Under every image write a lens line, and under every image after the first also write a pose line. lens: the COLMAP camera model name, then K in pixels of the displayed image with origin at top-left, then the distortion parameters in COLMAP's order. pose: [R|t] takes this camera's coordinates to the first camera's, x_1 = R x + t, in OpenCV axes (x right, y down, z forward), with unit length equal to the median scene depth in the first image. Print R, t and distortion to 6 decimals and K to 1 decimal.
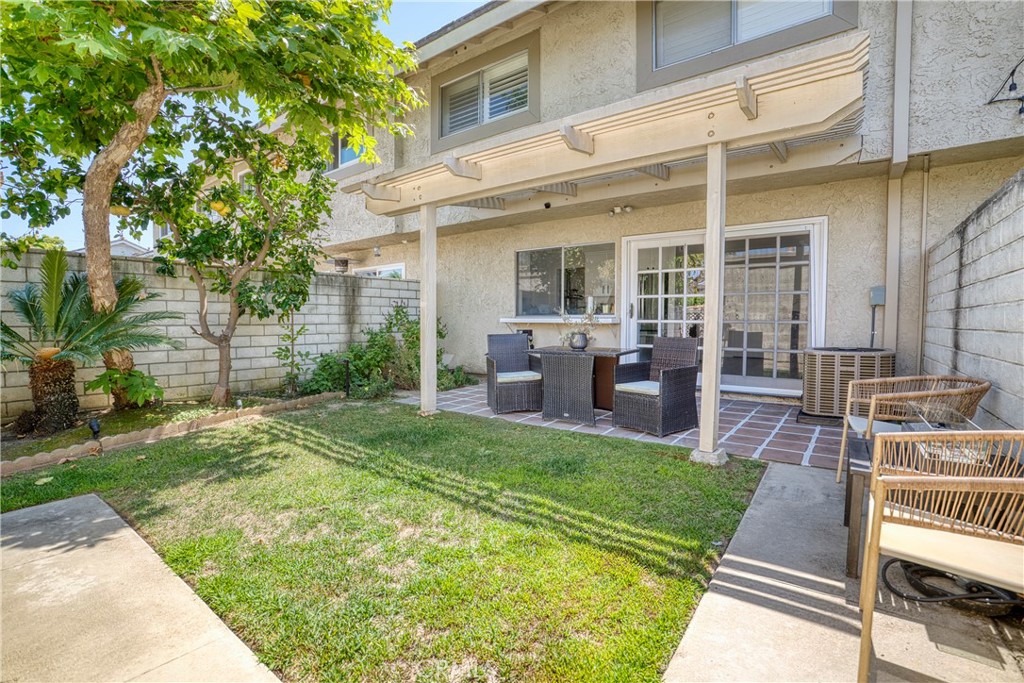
lens RADIAL K [[477.1, 0, 510.2], [0, 477.1, 344.2], [0, 0, 1]] dist [-0.086555, 0.032926]
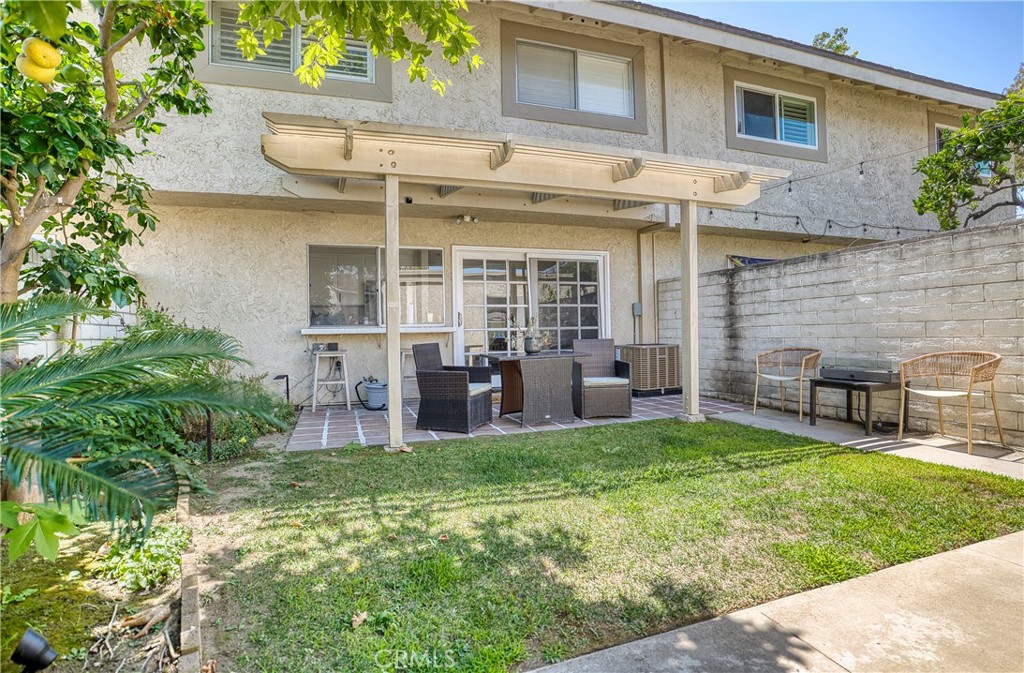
lens RADIAL K [[526.8, 0, 508.9], [0, 526.8, 327.0], [0, 0, 1]] dist [-0.035506, 0.000838]
pose [[0.539714, -0.003284, 0.841842, -0.665661], [0.065088, 0.997162, -0.037838, -0.006179], [-0.839329, 0.075215, 0.538396, 0.332072]]
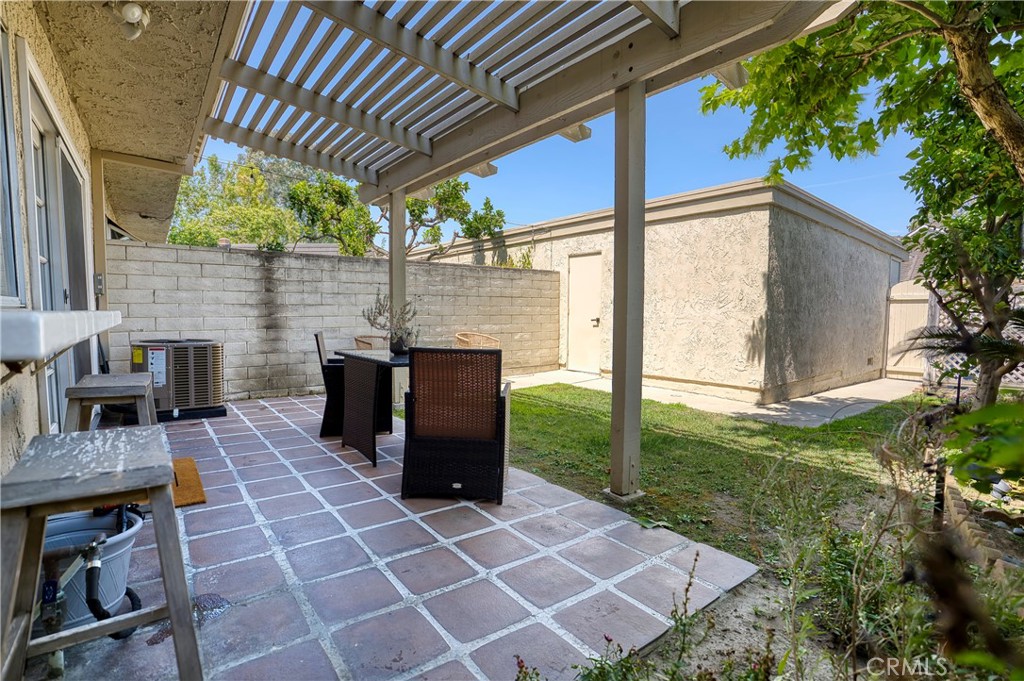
lens RADIAL K [[477.1, 0, 510.2], [0, 477.1, 343.2], [0, 0, 1]] dist [-0.086555, 0.032926]
pose [[-0.971047, -0.024140, 0.237665, -0.139692], [0.003768, 0.993210, 0.116277, -0.068751], [-0.238858, 0.113806, -0.964362, 1.289815]]
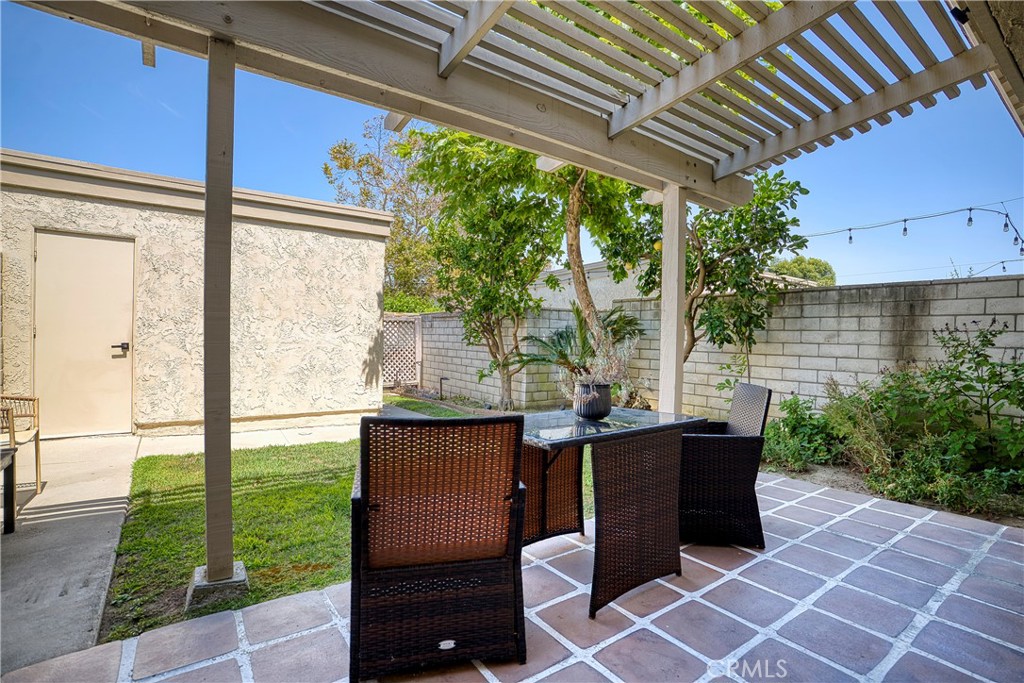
lens RADIAL K [[477.1, 0, 510.2], [0, 477.1, 344.2], [0, 0, 1]] dist [-0.086555, 0.032926]
pose [[-0.288391, 0.004747, -0.957501, 0.477457], [-0.073204, 0.996952, 0.026991, -0.051845], [0.954710, 0.077877, -0.287164, 0.824354]]
